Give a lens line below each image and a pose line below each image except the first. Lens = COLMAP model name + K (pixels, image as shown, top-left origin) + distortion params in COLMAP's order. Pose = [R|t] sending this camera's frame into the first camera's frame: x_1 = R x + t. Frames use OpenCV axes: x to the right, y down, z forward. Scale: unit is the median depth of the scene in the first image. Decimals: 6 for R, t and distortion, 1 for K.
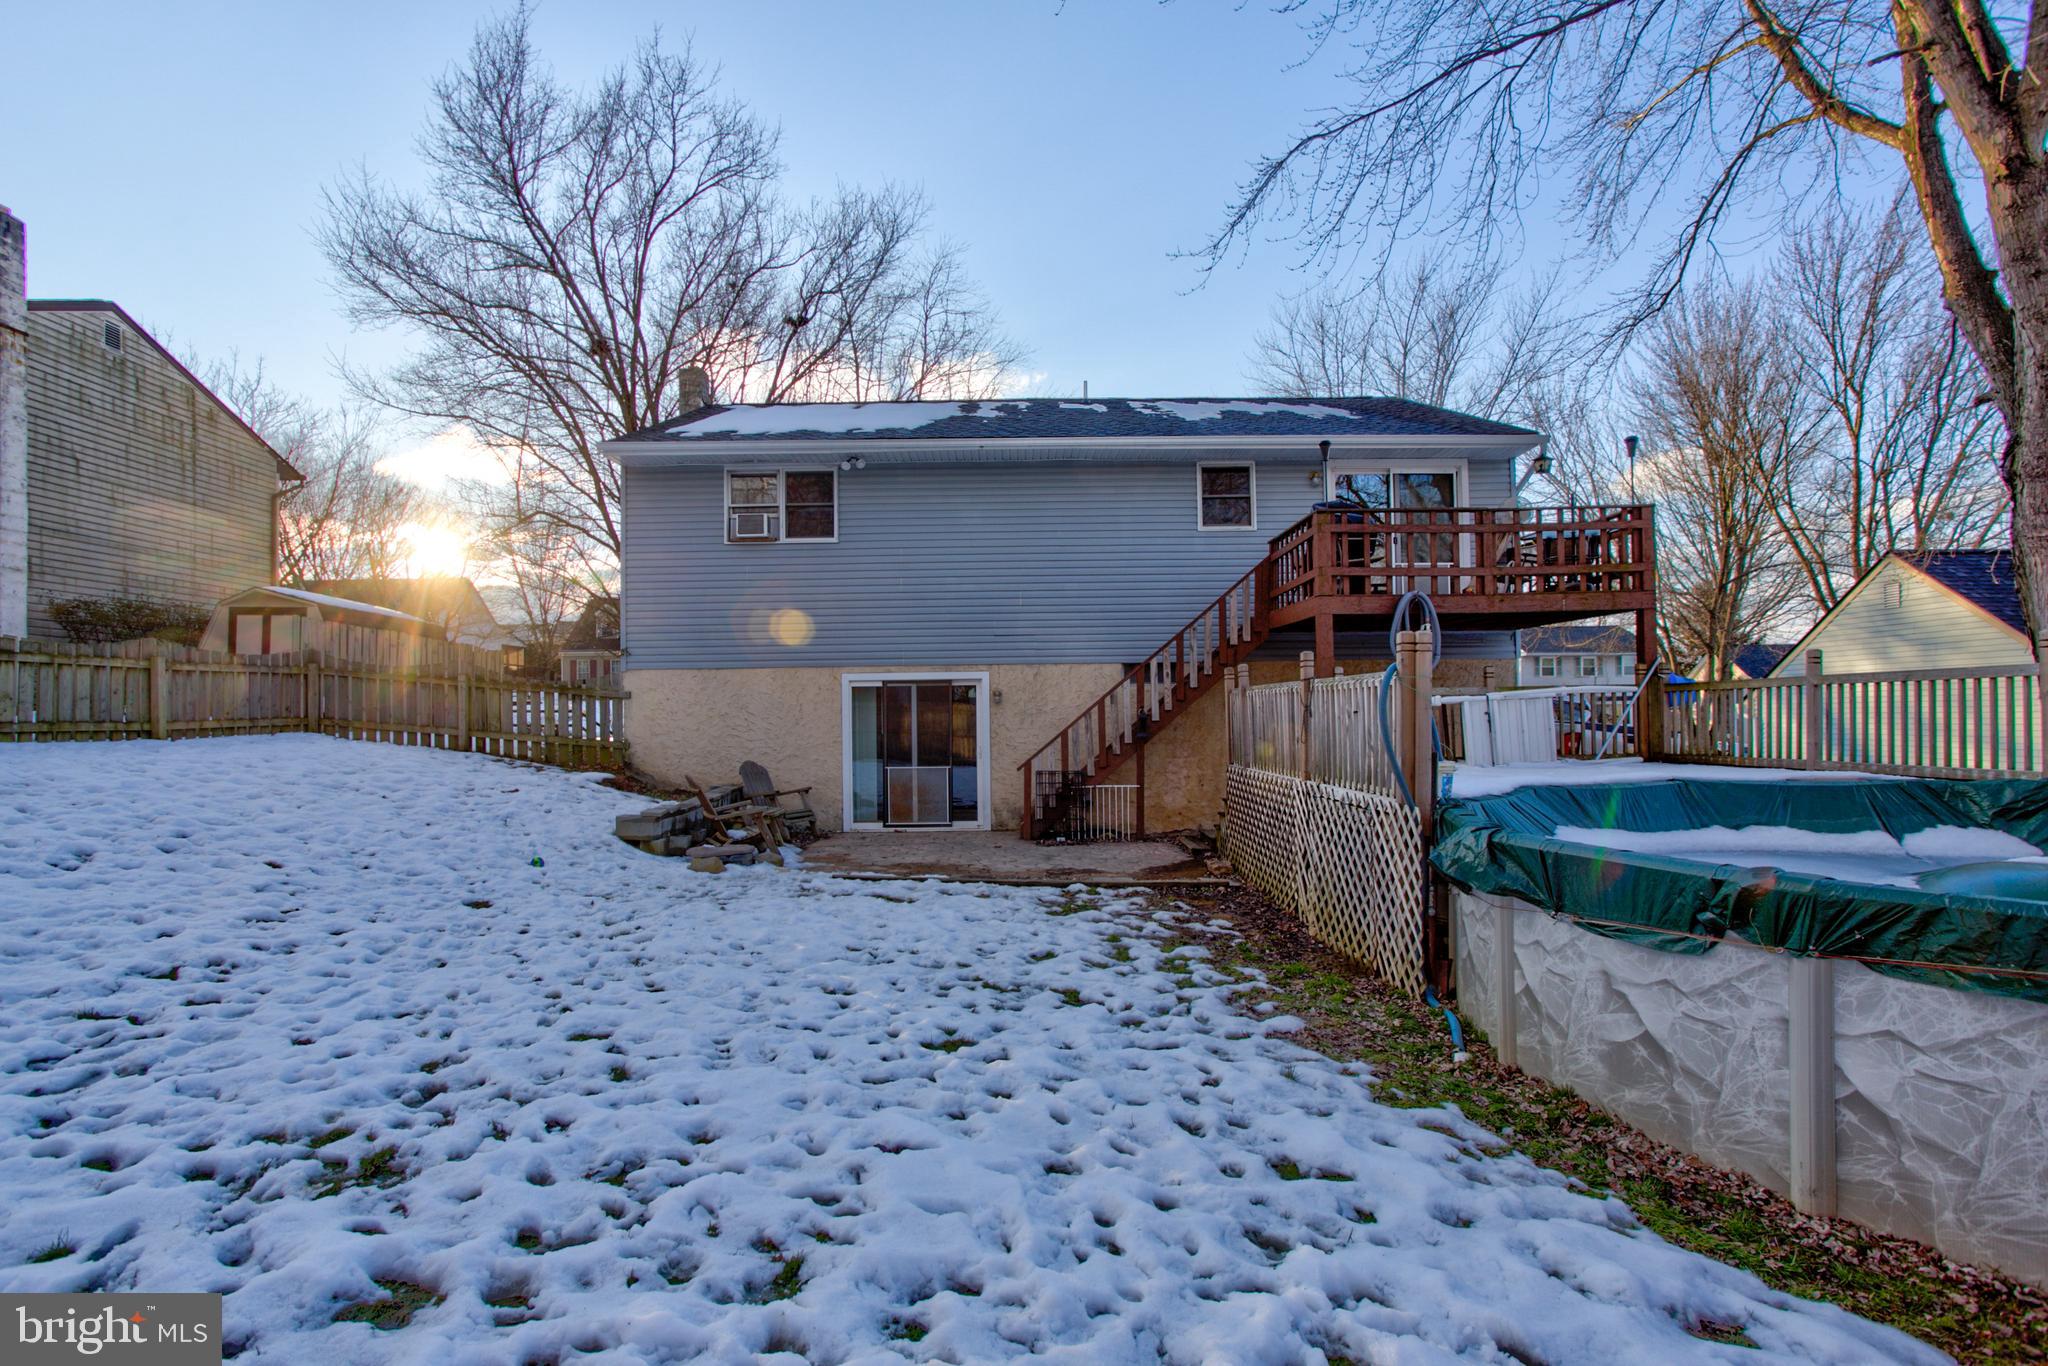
lens RADIAL K [[1005.8, 0, 1016.6], [0, 1005.8, 679.4], [0, 0, 1]] dist [-0.011775, 0.016074]
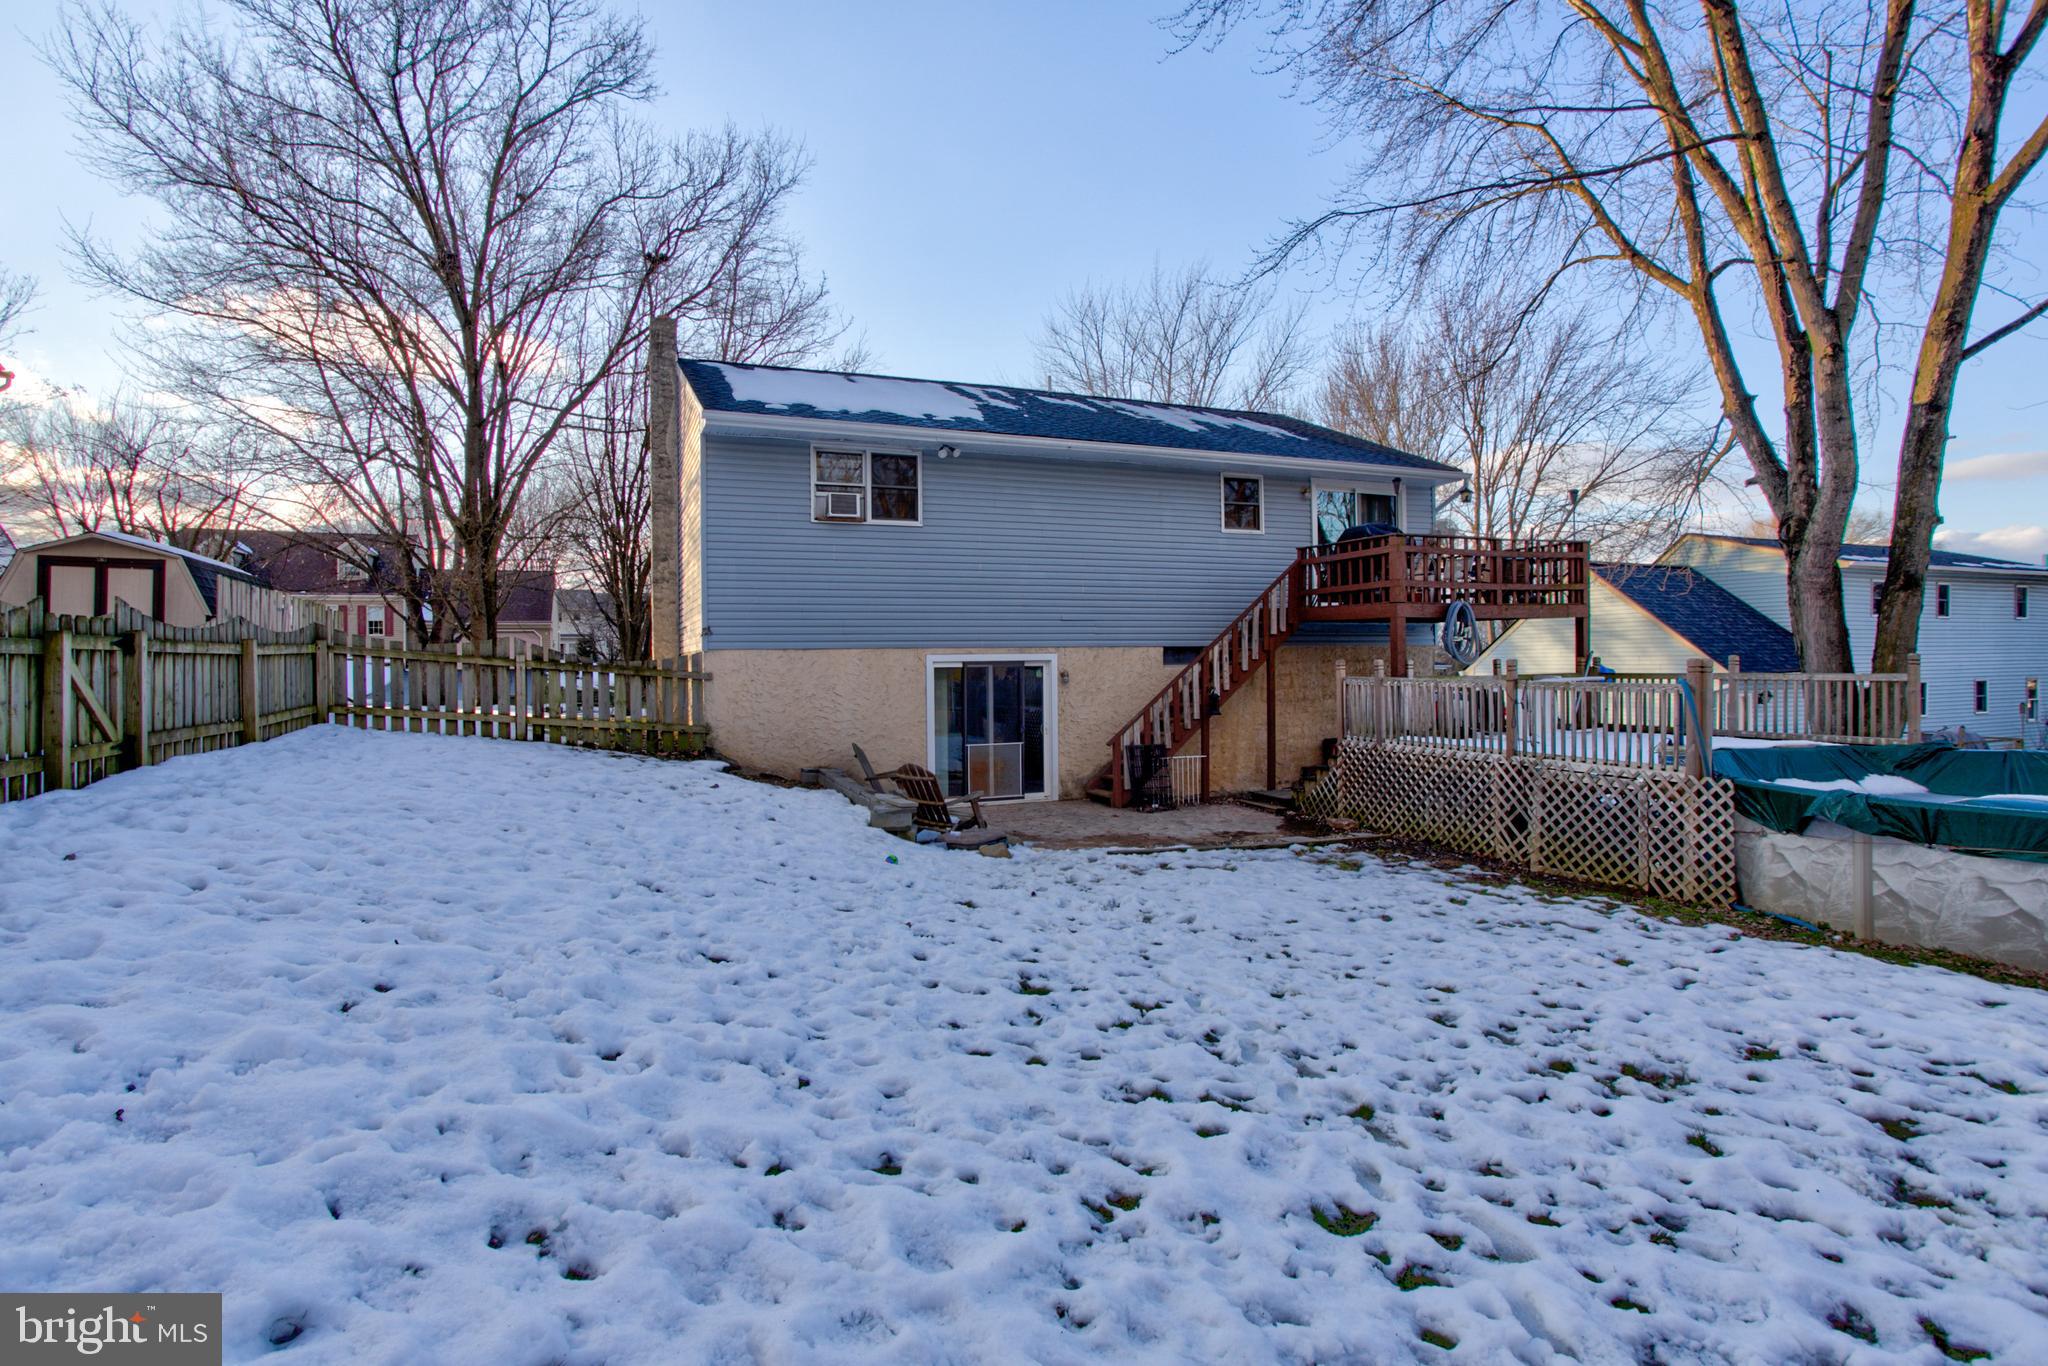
lens RADIAL K [[1005.8, 0, 1023.7], [0, 1005.8, 638.2], [0, 0, 1]] dist [-0.011775, 0.016074]
pose [[0.931232, 0.012383, 0.364216, -0.453381], [-0.015279, 0.999870, 0.005069, -0.029177], [-0.364106, -0.010285, 0.931301, 0.008208]]
